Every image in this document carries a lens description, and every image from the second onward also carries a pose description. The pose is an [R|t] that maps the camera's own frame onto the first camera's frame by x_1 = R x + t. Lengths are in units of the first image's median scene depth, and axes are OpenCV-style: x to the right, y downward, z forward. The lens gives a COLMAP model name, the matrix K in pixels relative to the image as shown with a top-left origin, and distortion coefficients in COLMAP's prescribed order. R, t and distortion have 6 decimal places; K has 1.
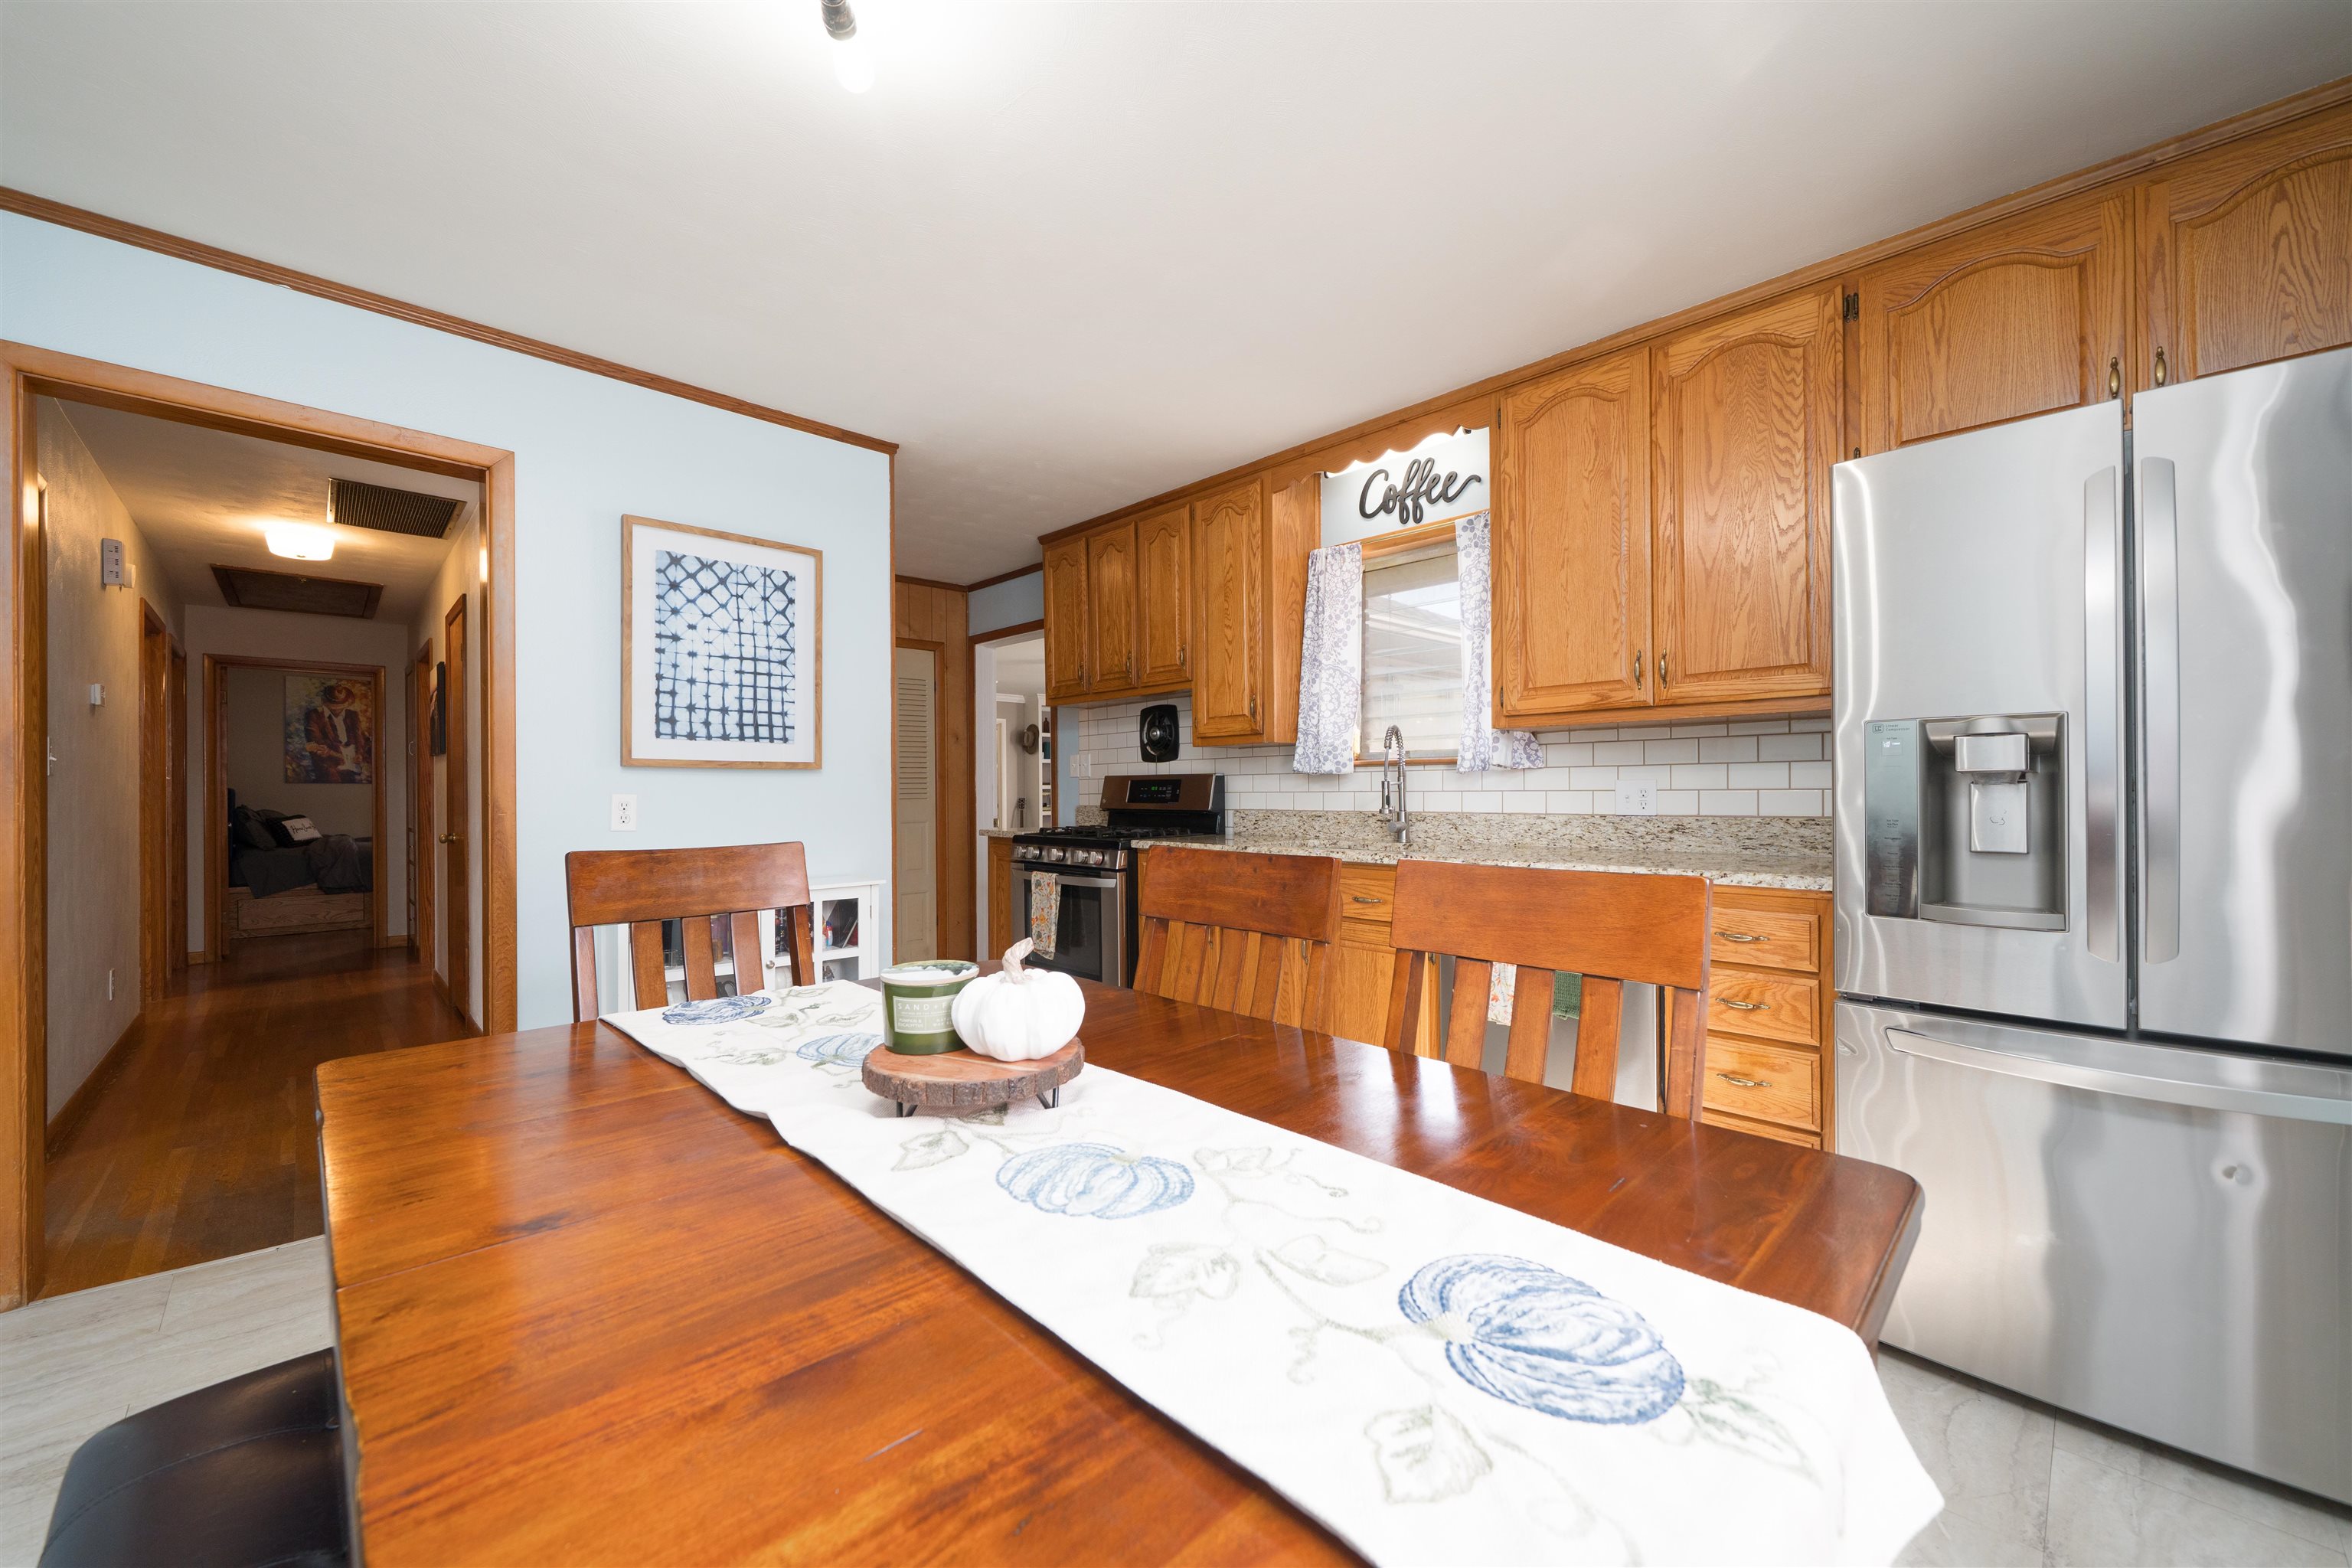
lens RADIAL K [[889.1, 0, 1156.6], [0, 889.1, 790.6], [0, 0, 1]] dist [-0.000521, -0.000002]
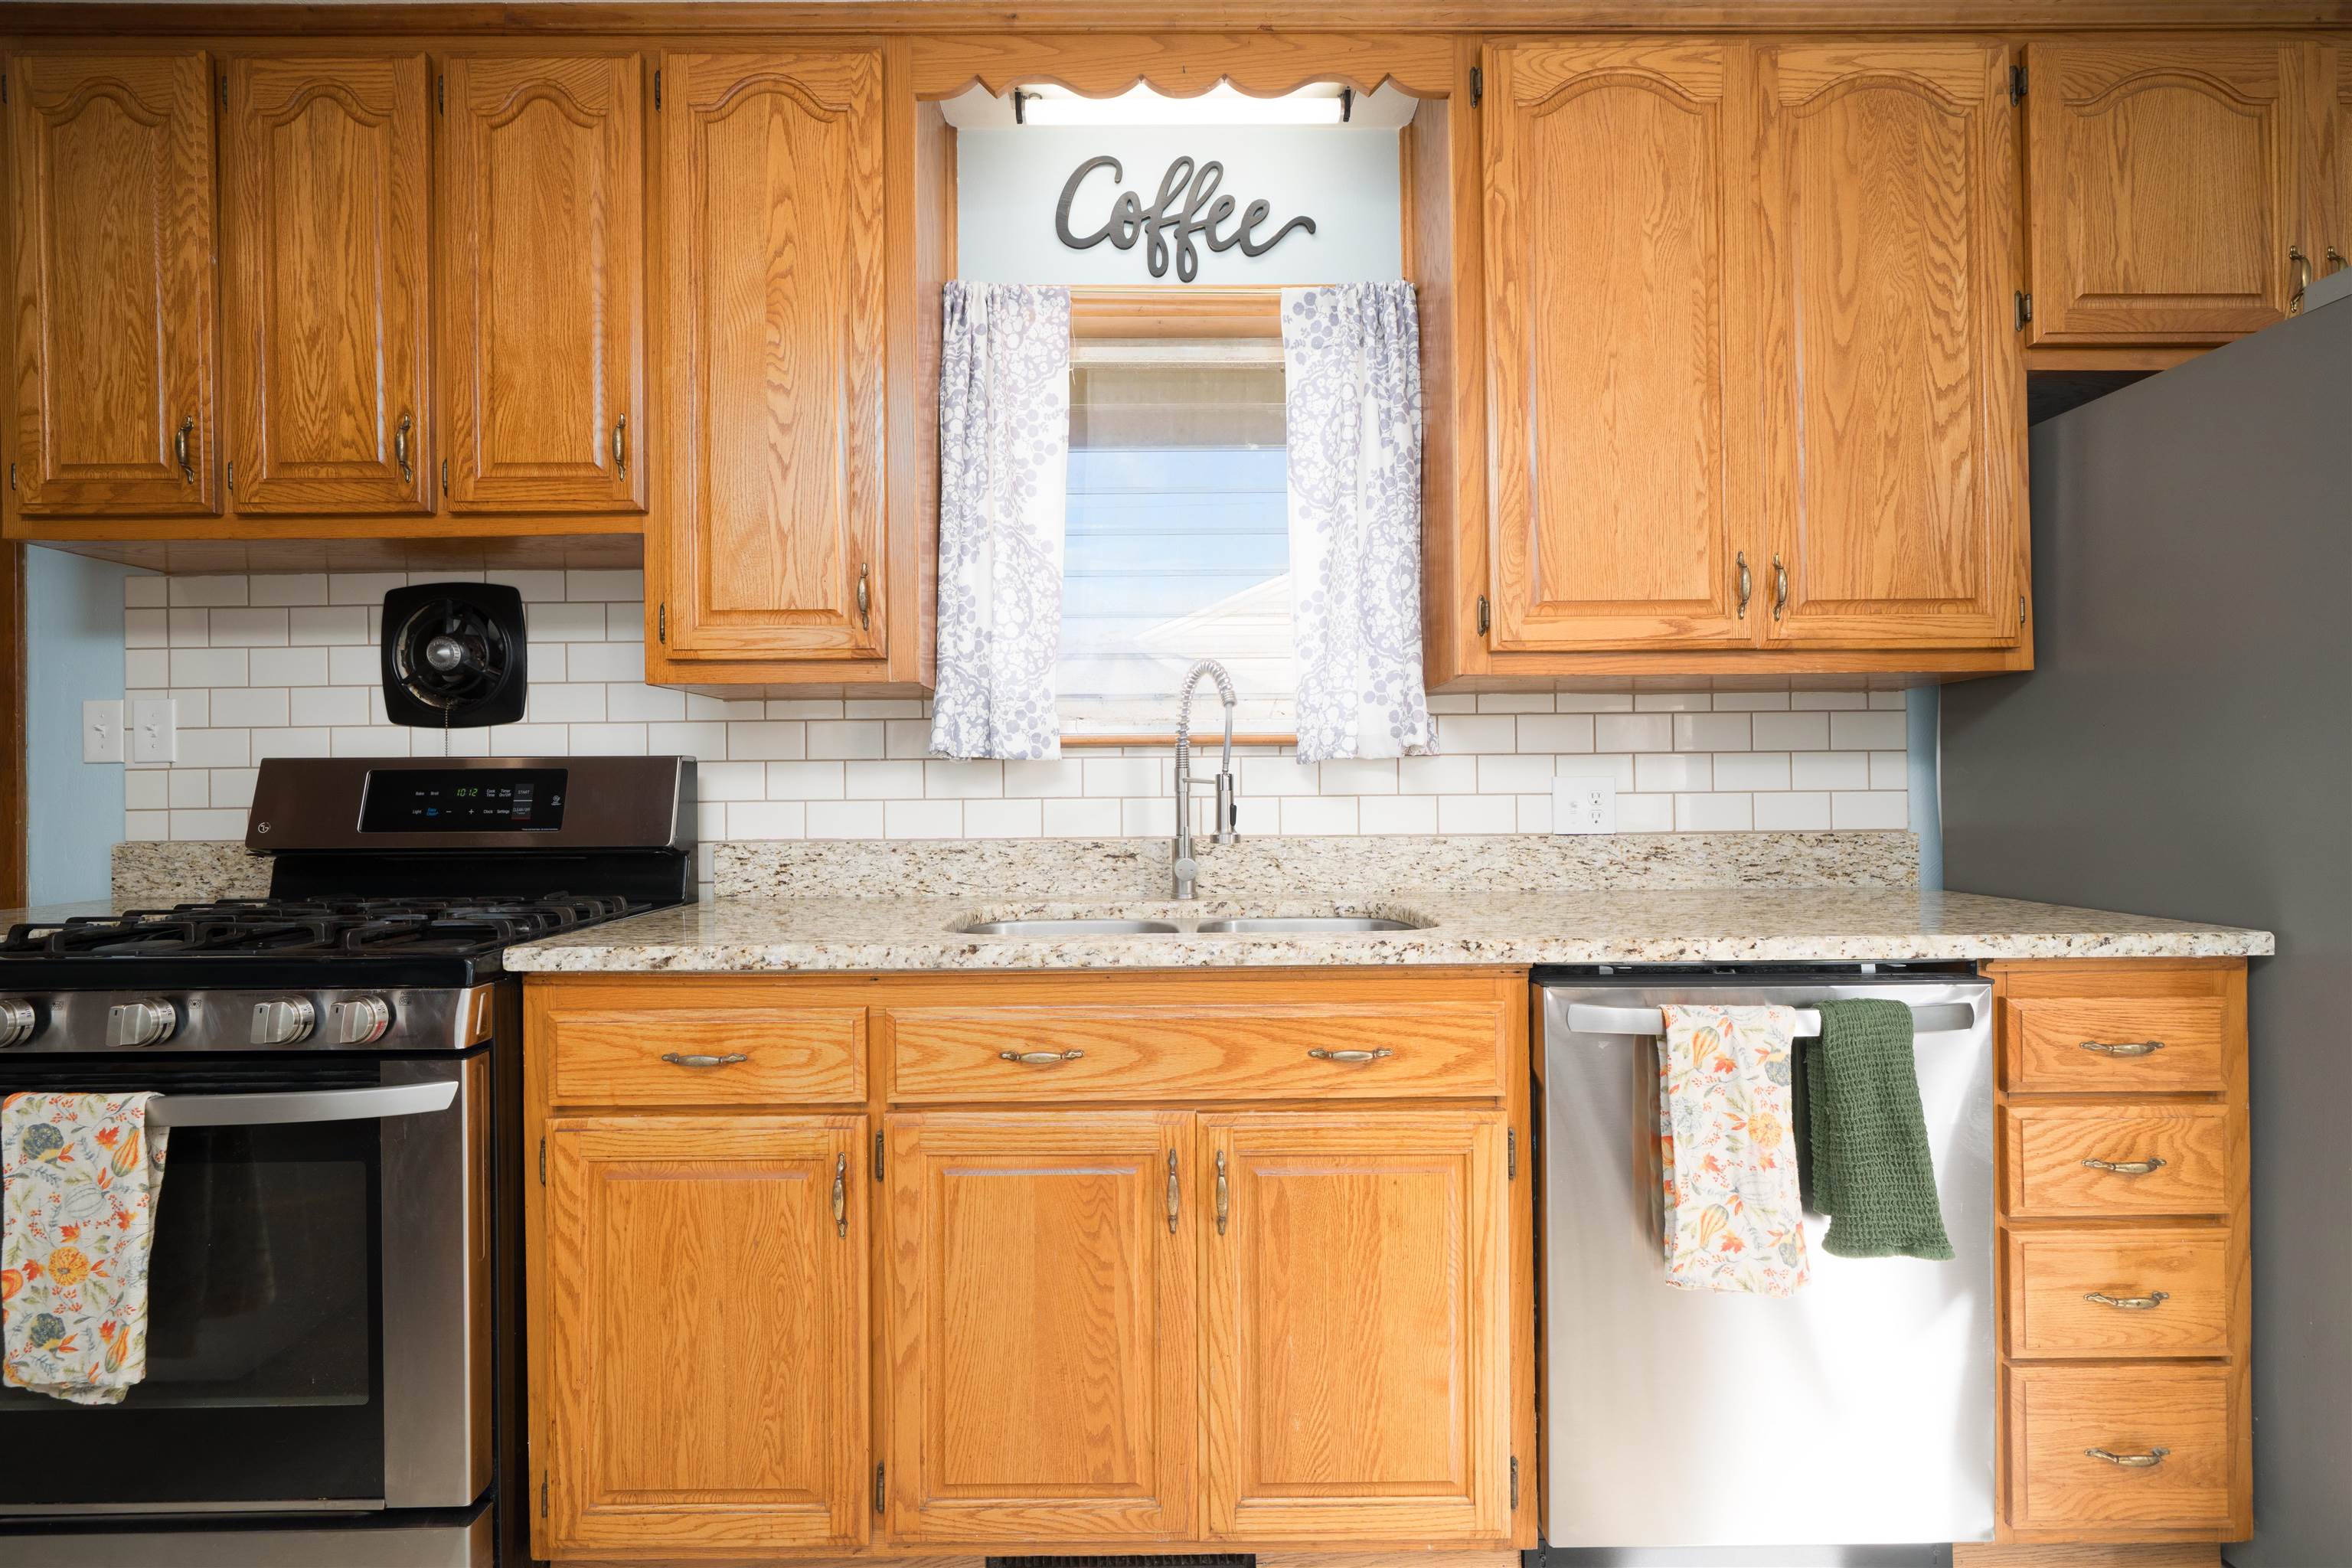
lens RADIAL K [[995.2, 0, 1168.3], [0, 995.2, 789.3], [0, 0, 1]] dist [-0.001889, 0.000128]
pose [[0.680208, 0.004209, 0.733007, -0.164206], [0.004059, 0.999947, -0.009509, 0.002094], [-0.733008, 0.009444, 0.680155, 0.727349]]
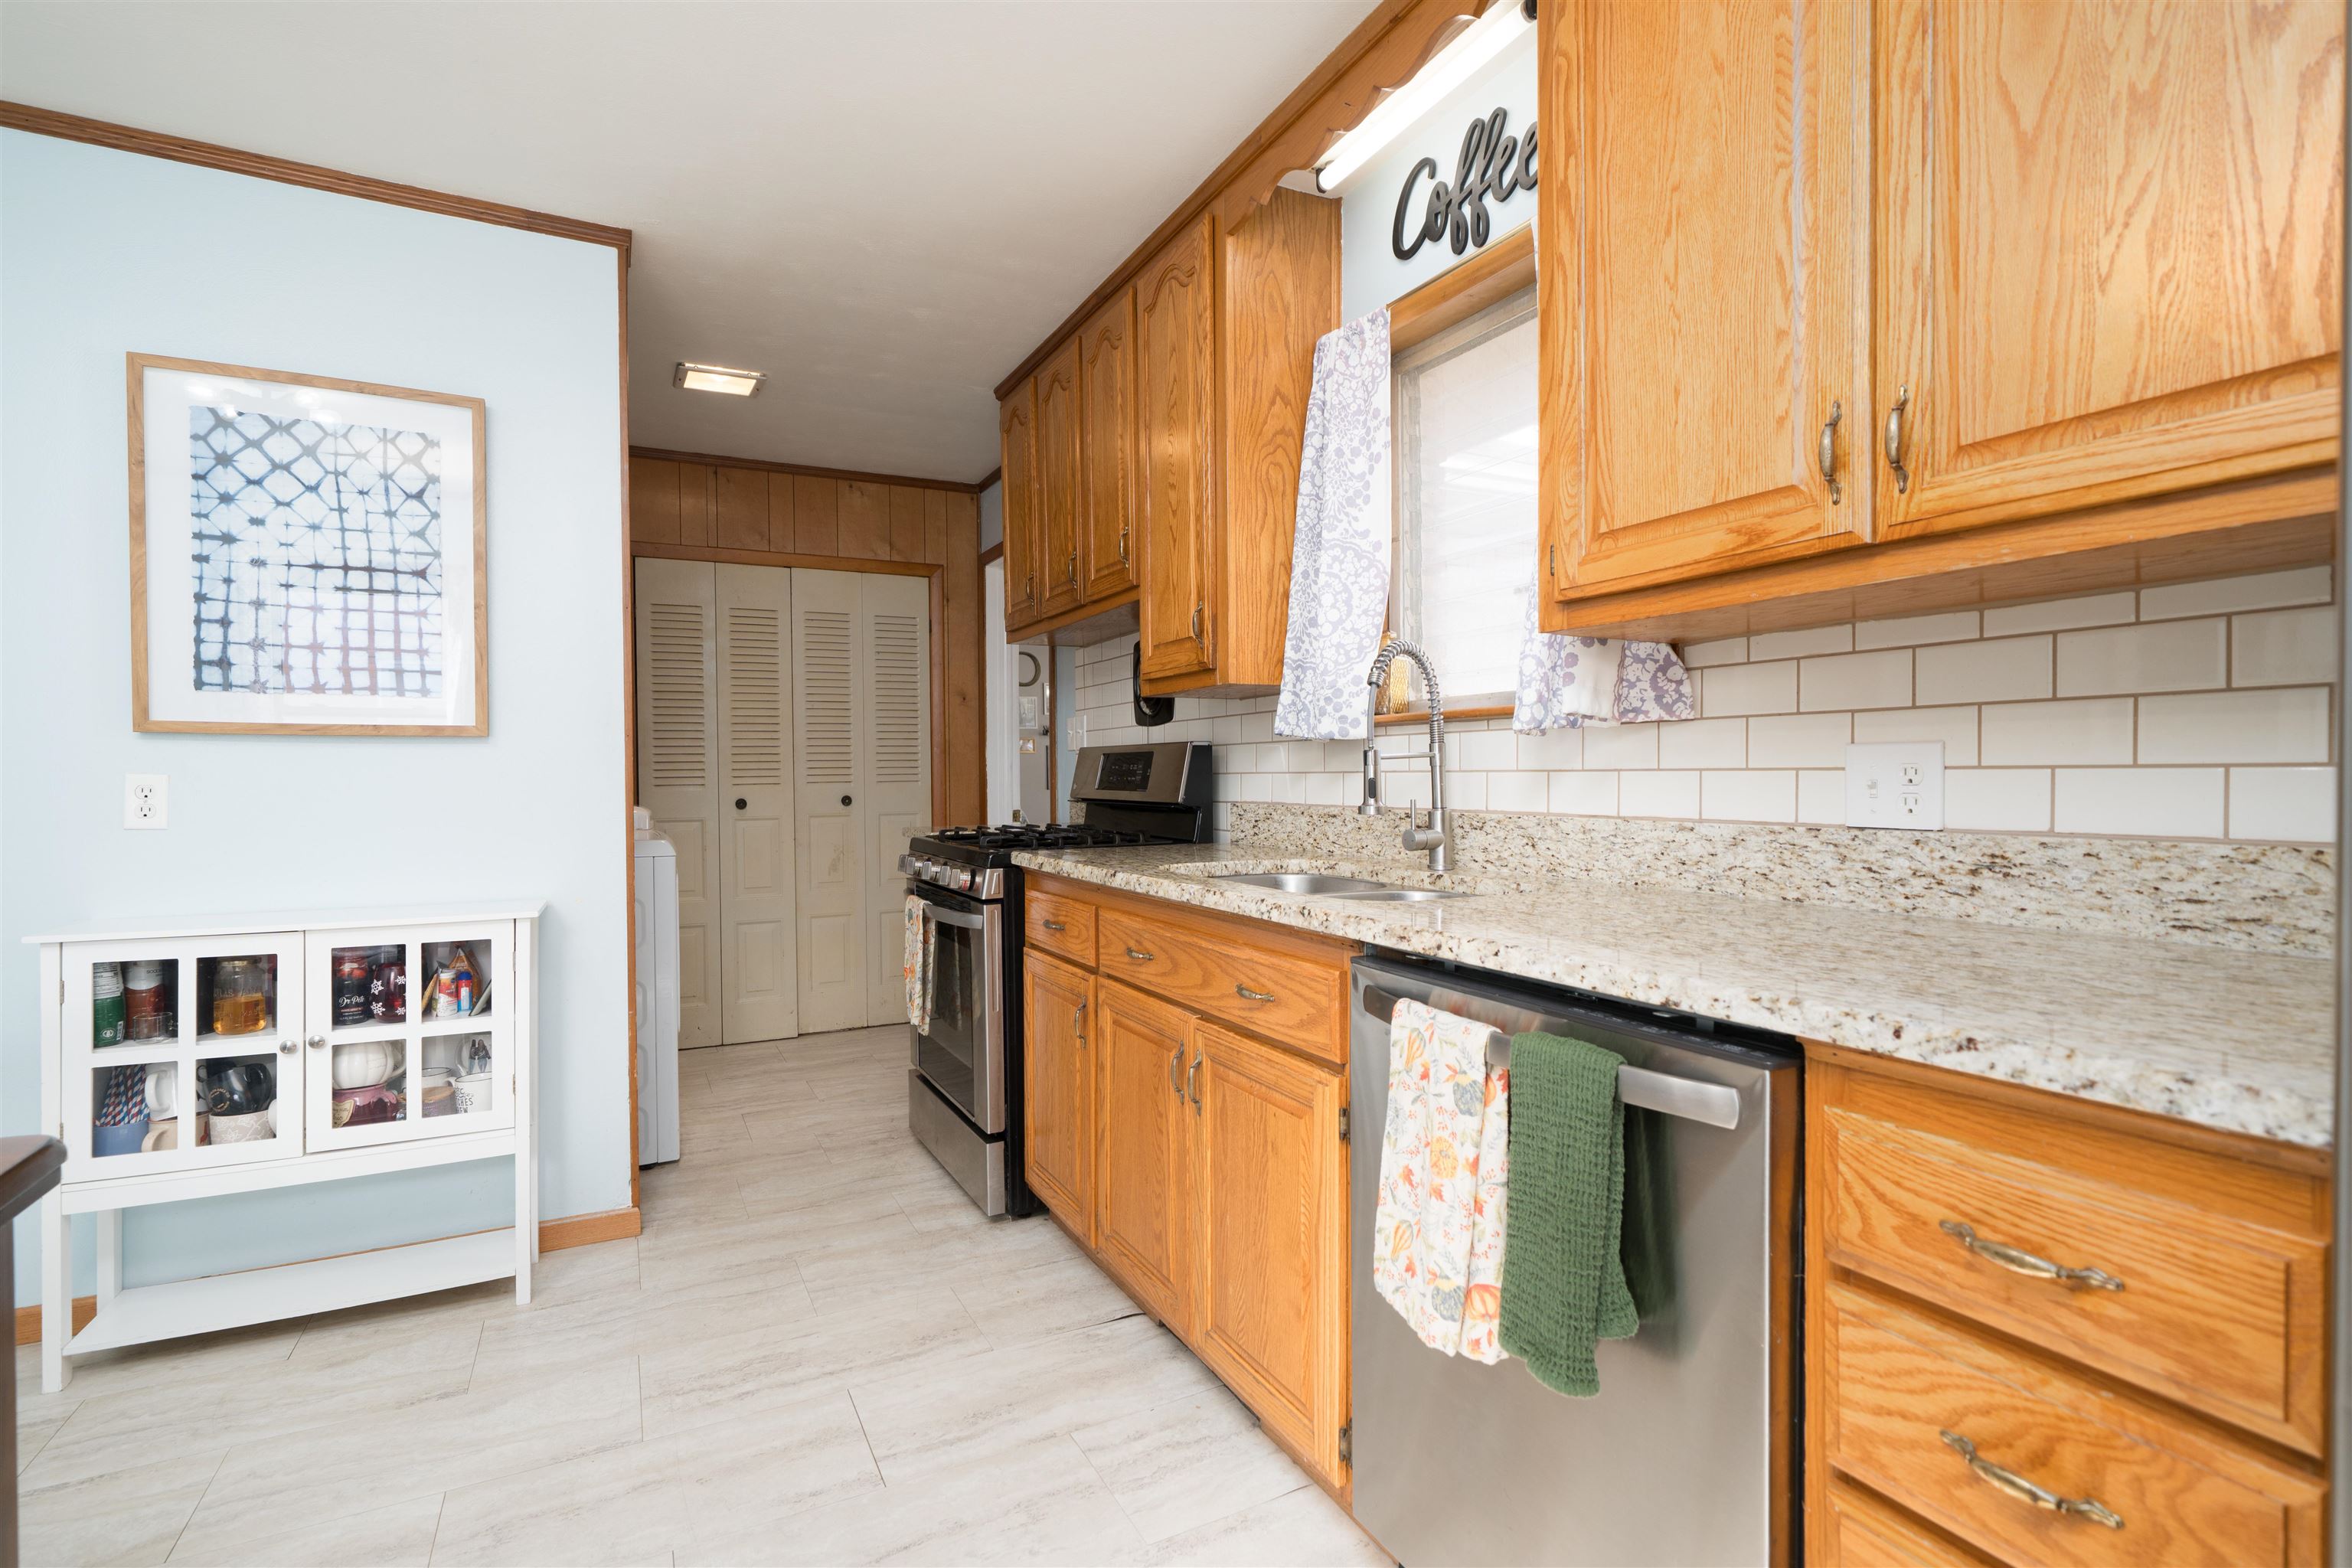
lens RADIAL K [[1081.9, 0, 1153.9], [0, 1081.9, 790.6], [0, 0, 1]] dist [-0.001630, 0.002075]
pose [[0.959718, 0.005654, -0.280907, 0.342888], [-0.000908, 0.999855, 0.017022, 0.001739], [0.280962, -0.016082, 0.959584, 0.409135]]
